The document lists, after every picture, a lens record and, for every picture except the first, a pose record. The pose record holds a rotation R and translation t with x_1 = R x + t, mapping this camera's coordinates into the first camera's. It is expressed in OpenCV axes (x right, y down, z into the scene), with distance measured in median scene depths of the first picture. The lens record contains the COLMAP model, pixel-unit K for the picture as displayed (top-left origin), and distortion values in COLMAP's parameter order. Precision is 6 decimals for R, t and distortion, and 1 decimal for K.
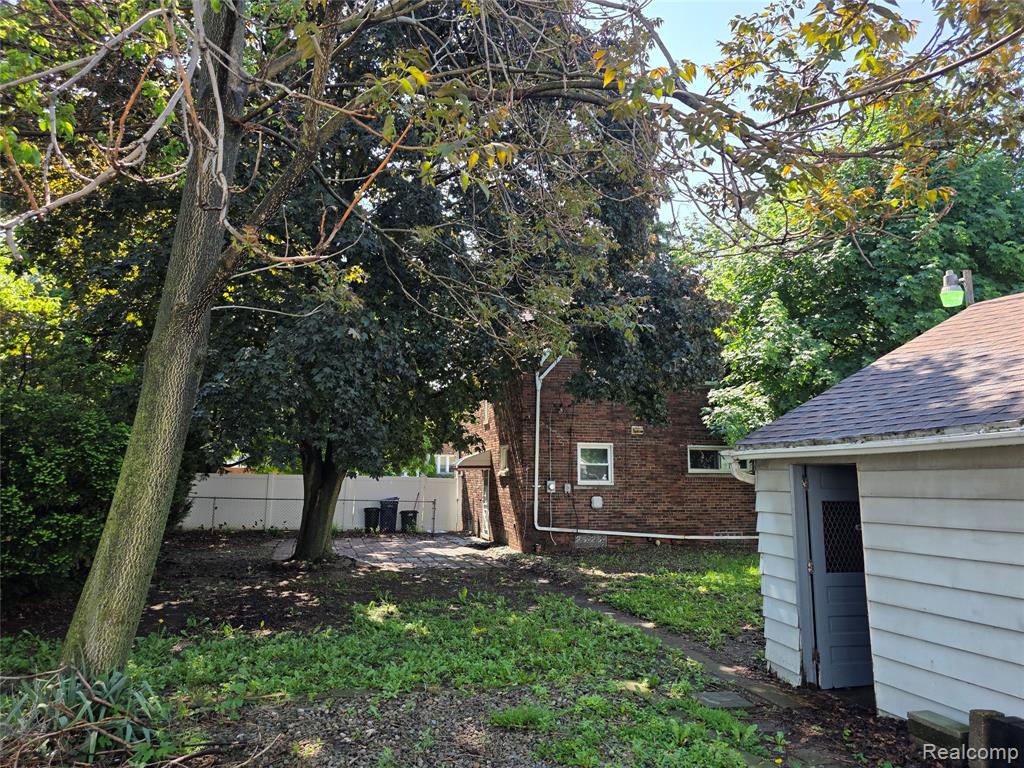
lens RADIAL K [[676.0, 0, 512.0], [0, 676.0, 384.0], [0, 0, 1]] dist [0.109189, -0.091923]
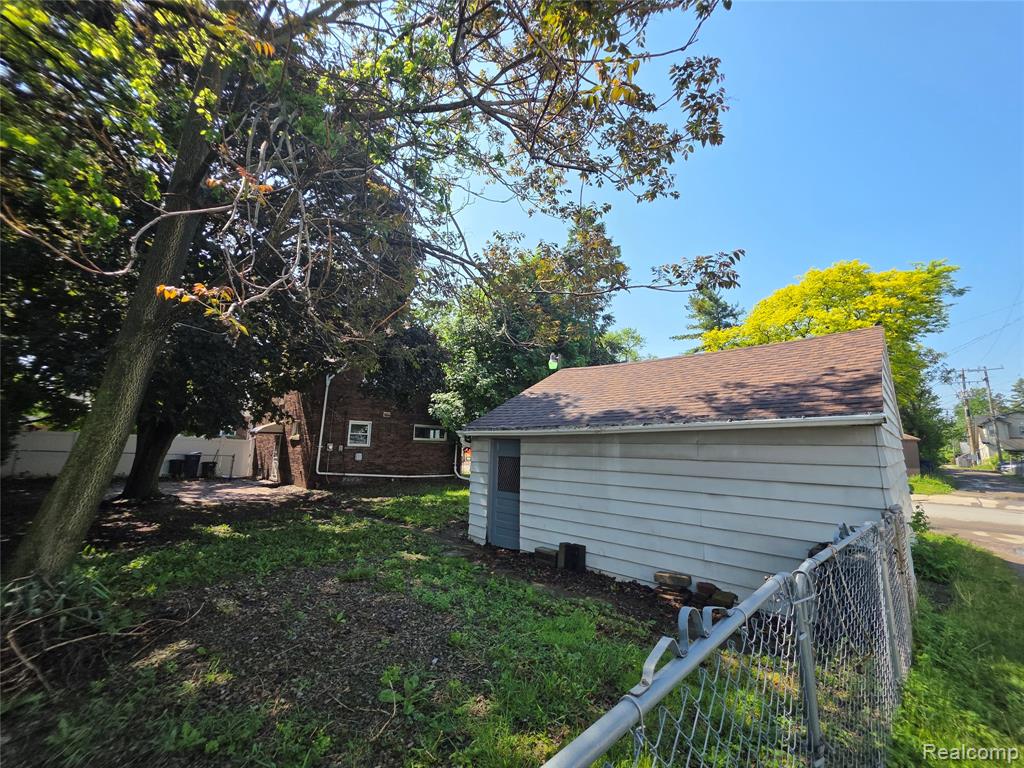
lens RADIAL K [[411.6, 0, 505.7], [0, 411.6, 378.6], [0, 0, 1]] dist [-0.000254, -0.000015]
pose [[0.869385, 0.097573, 0.484407, -0.066973], [-0.090099, 0.995179, -0.038753, -0.007567], [-0.485852, -0.009953, 0.873984, -0.040416]]
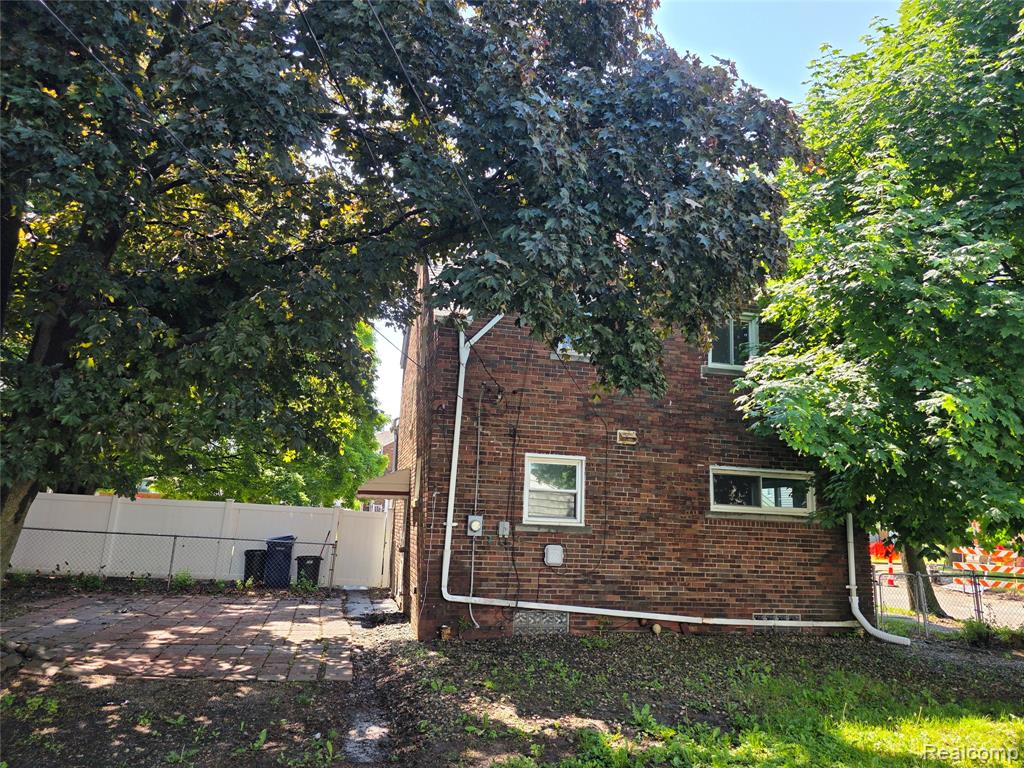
lens RADIAL K [[668.8, 0, 515.6], [0, 668.8, 372.5], [0, 0, 1]] dist [0.076050, -0.067527]
pose [[0.998791, 0.027587, -0.040677, 0.113707], [-0.030765, 0.996344, -0.079697, 0.064923], [0.038329, 0.080853, 0.995989, 0.412047]]
